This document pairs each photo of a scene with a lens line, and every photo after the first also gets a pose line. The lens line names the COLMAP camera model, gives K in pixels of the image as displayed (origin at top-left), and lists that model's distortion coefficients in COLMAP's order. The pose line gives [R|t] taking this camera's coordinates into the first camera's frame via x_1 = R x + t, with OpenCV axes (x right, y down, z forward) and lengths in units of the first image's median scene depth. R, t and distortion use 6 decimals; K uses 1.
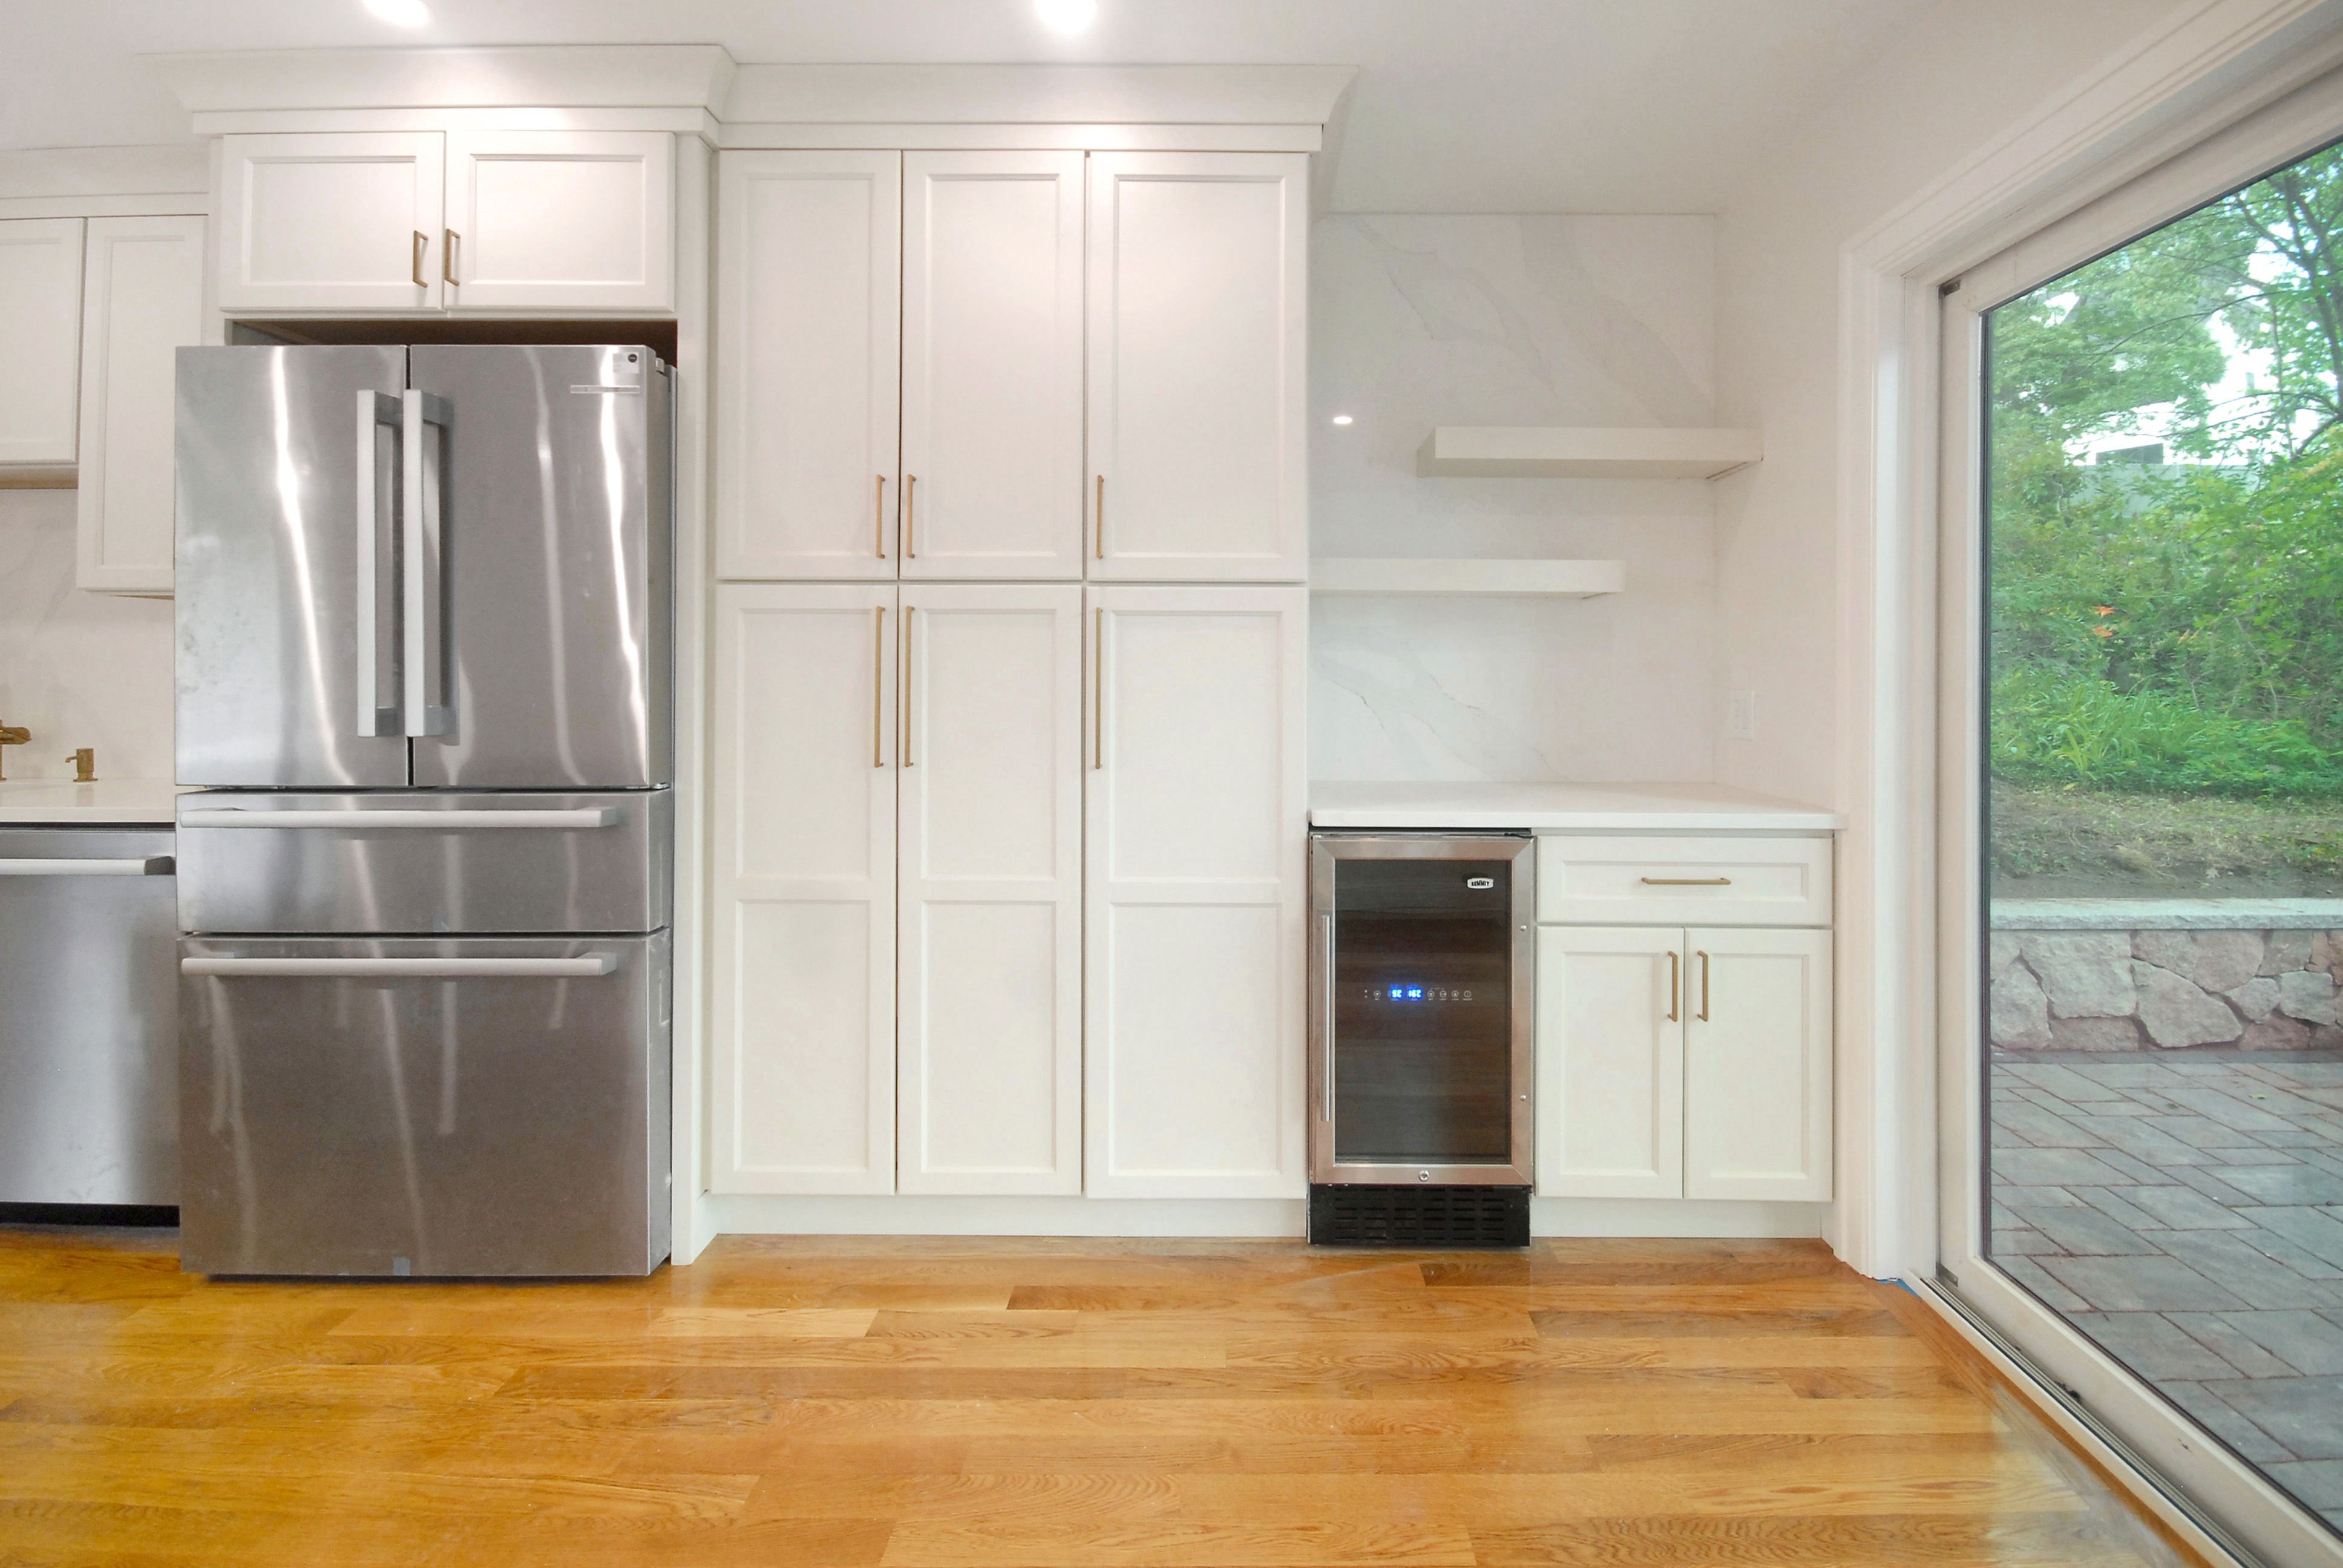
lens RADIAL K [[1097.5, 0, 1231.5], [0, 1097.5, 651.9], [0, 0, 1]] dist [-0.002814, -0.001311]
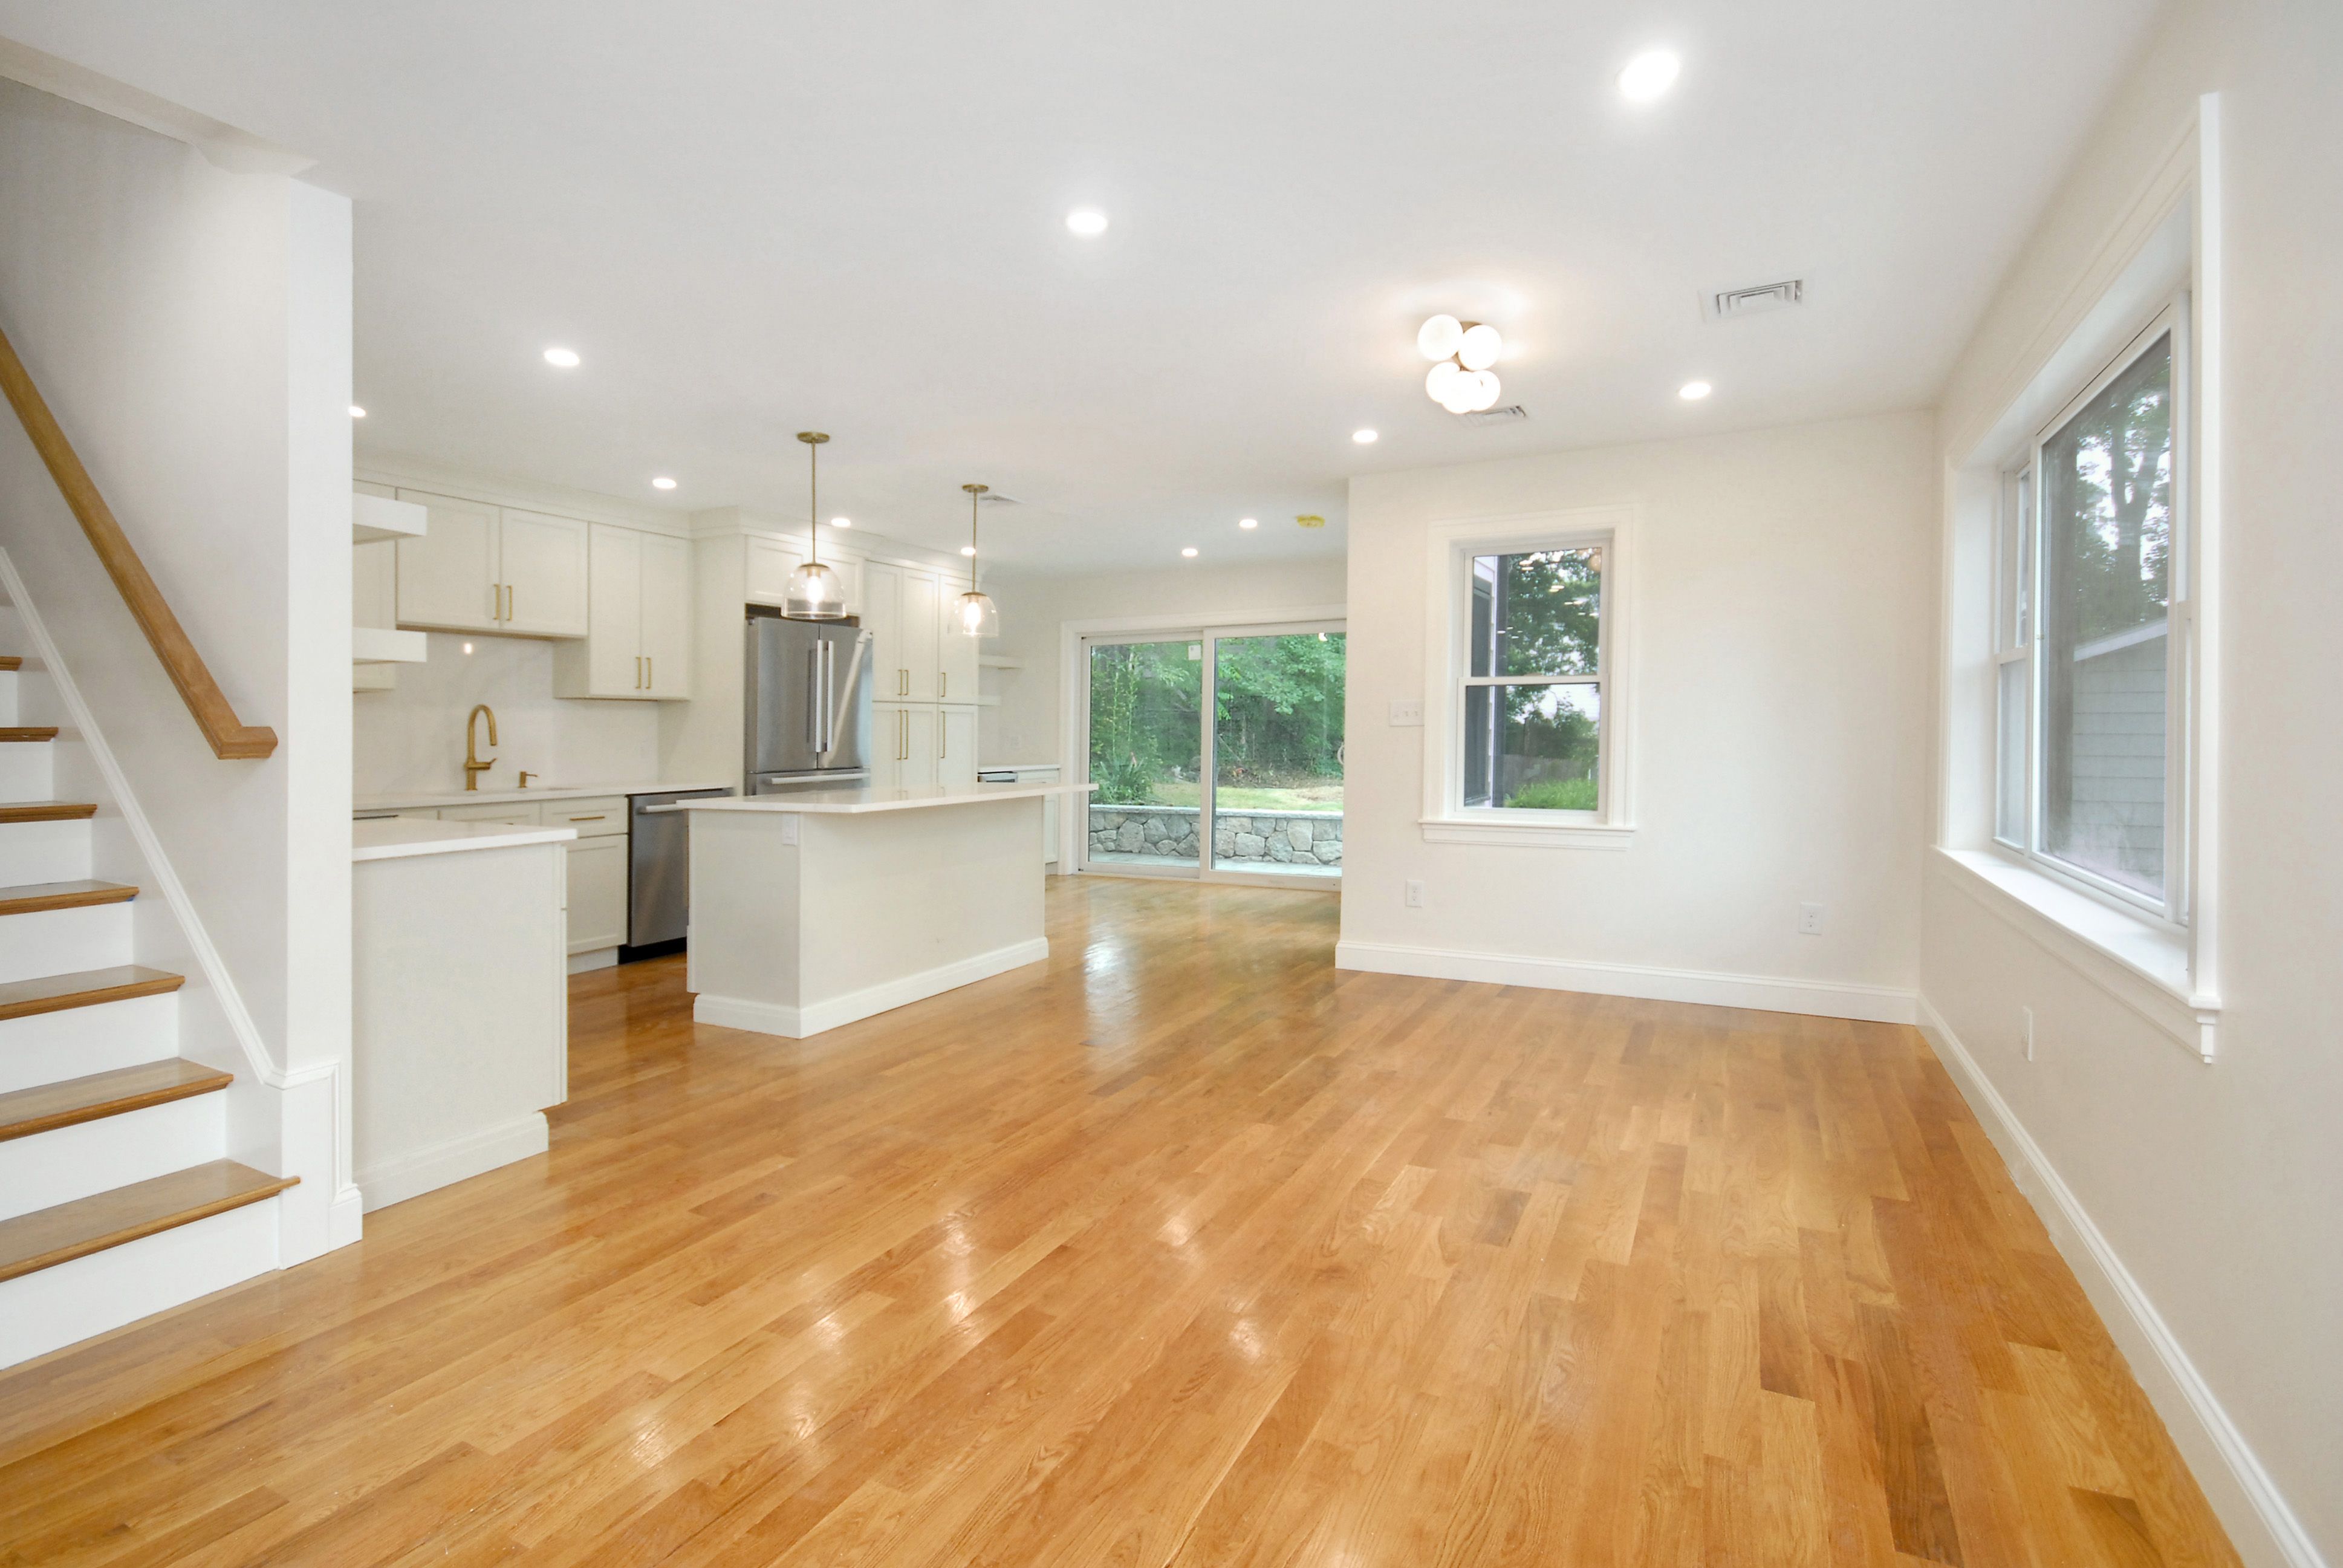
lens RADIAL K [[1096.6, 0, 1150.8], [0, 1096.6, 780.7], [0, 0, 1]] dist [-0.011182, 0.000556]
pose [[0.474439, -0.045131, 0.879131, -2.803705], [-0.012528, 0.998238, 0.058006, -0.031963], [-0.880199, -0.038534, 0.473038, -1.193809]]
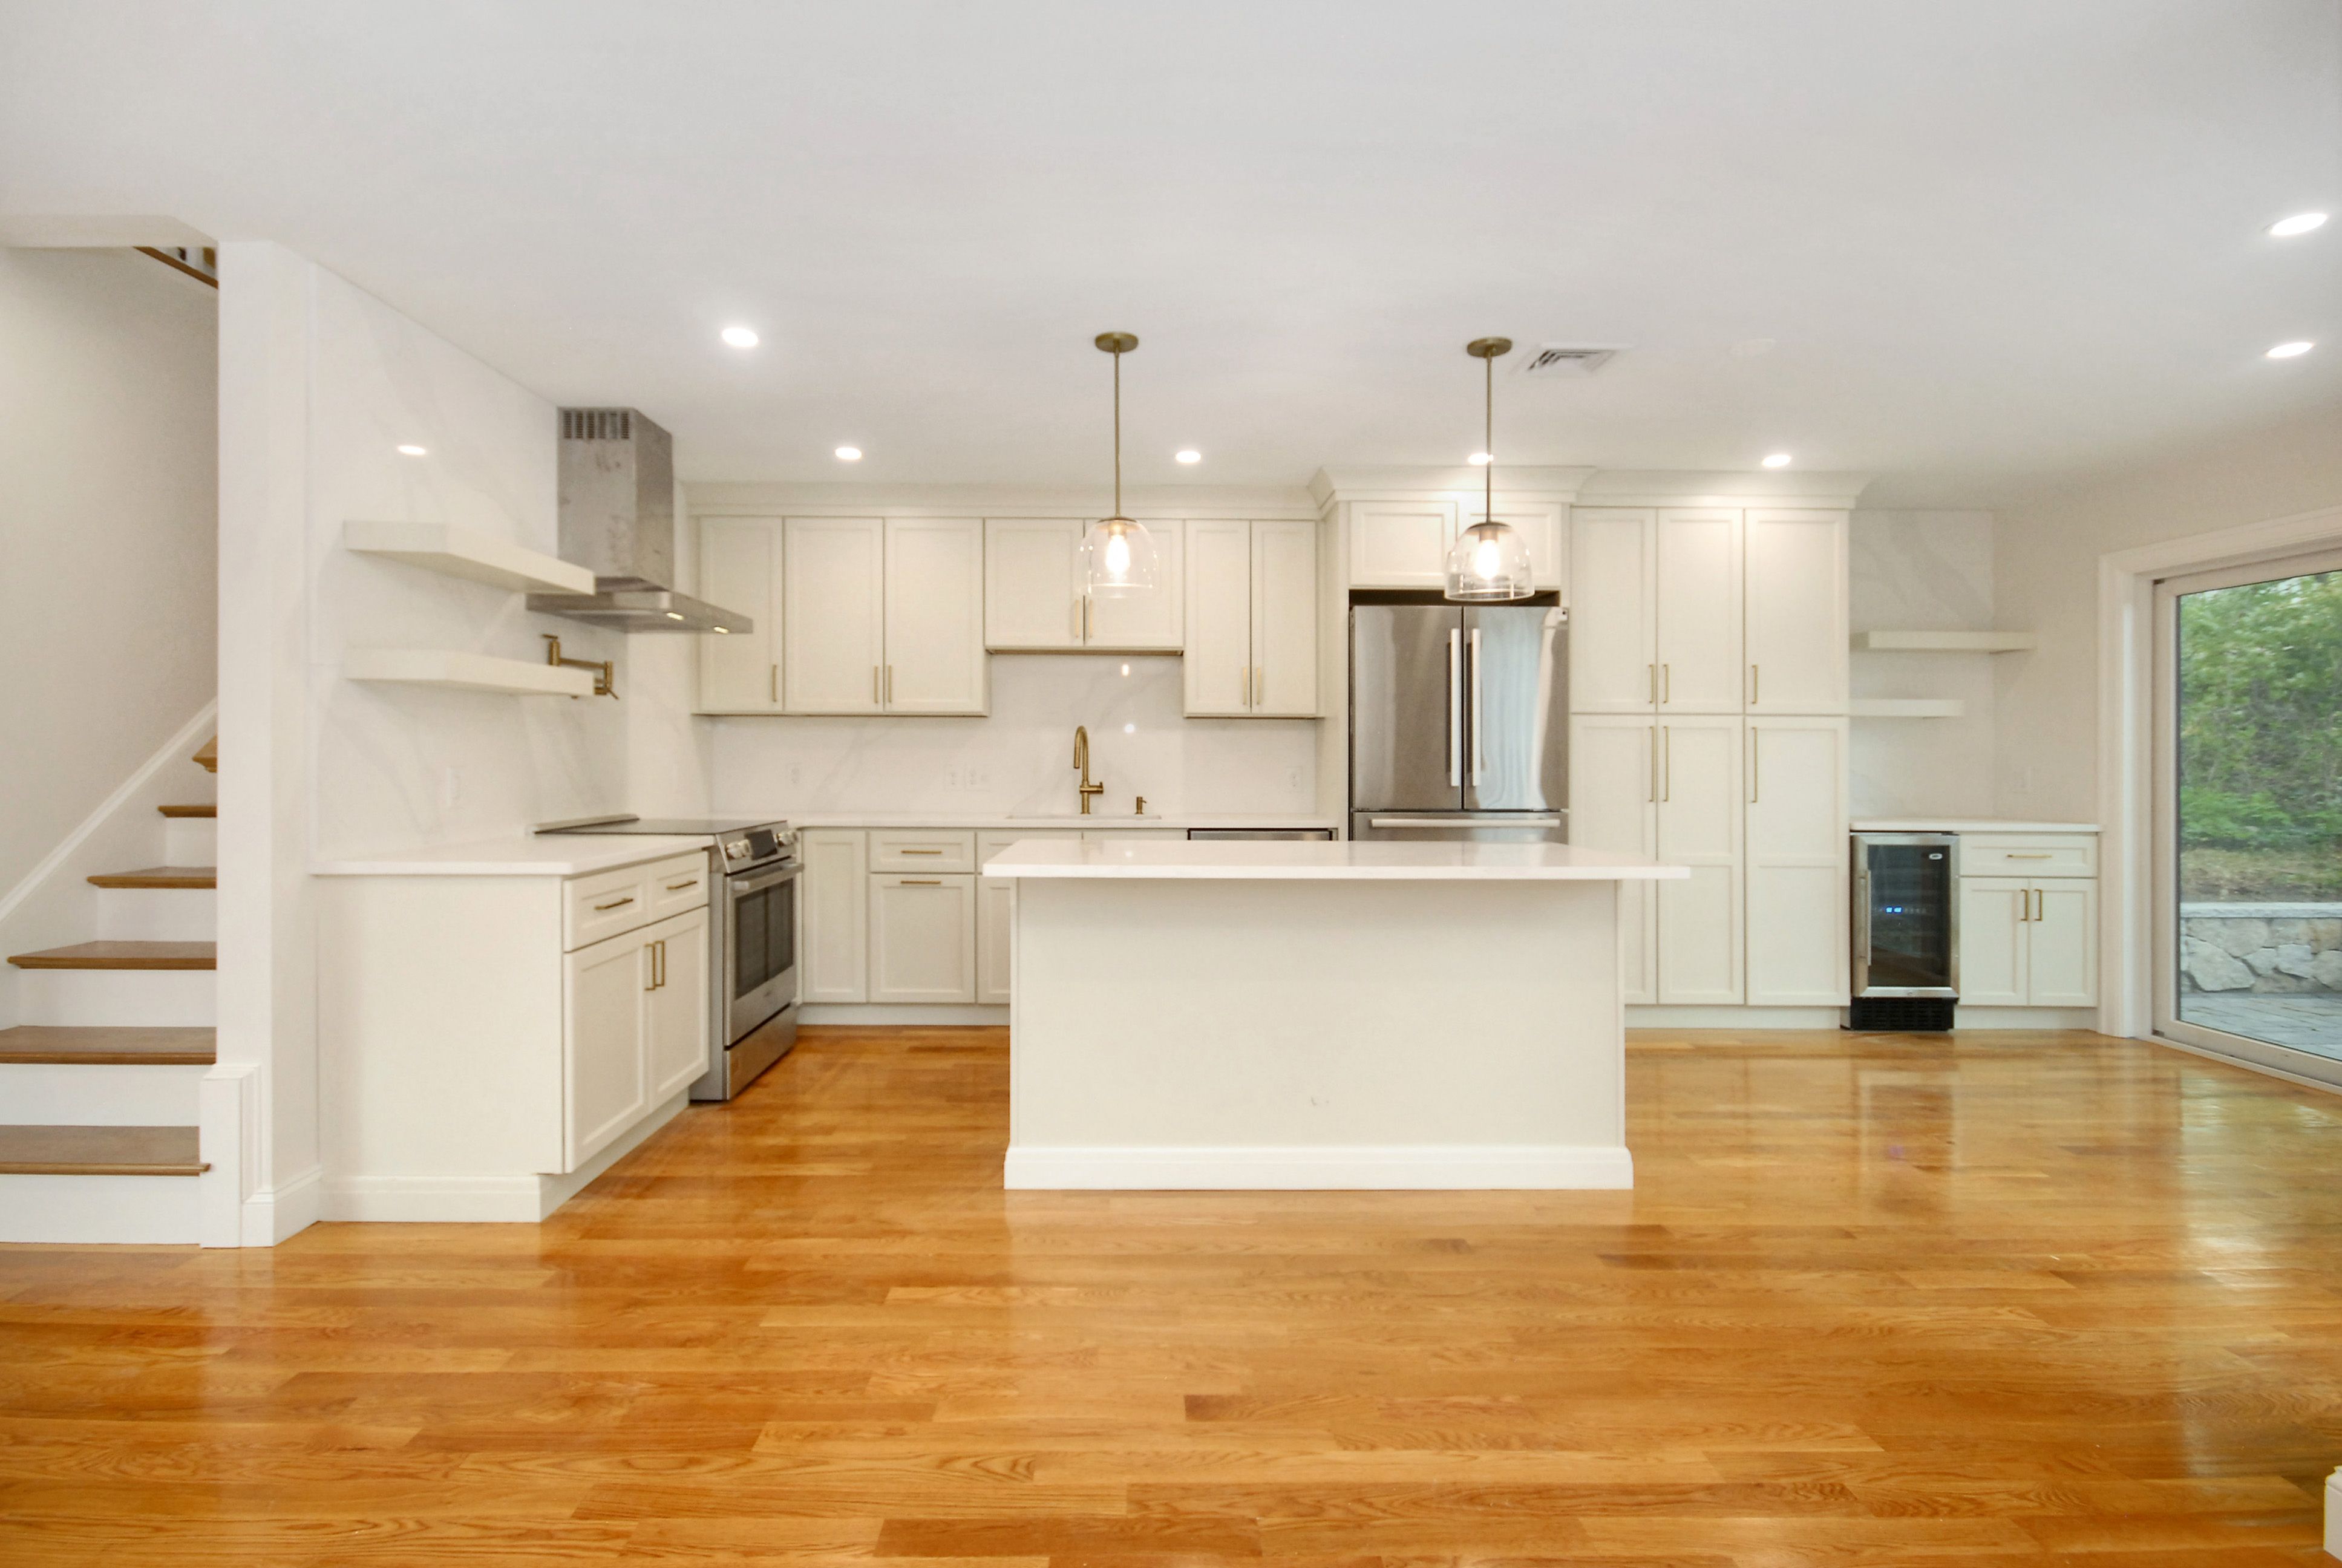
lens RADIAL K [[1126.0, 0, 1155.6], [0, 1126.0, 739.3], [0, 0, 1]] dist [0.002123, 0.000400]
pose [[0.999893, 0.002277, 0.014478, -1.303665], [-0.002362, 0.999980, 0.005807, -0.026308], [-0.014464, -0.005840, 0.999878, -1.154538]]
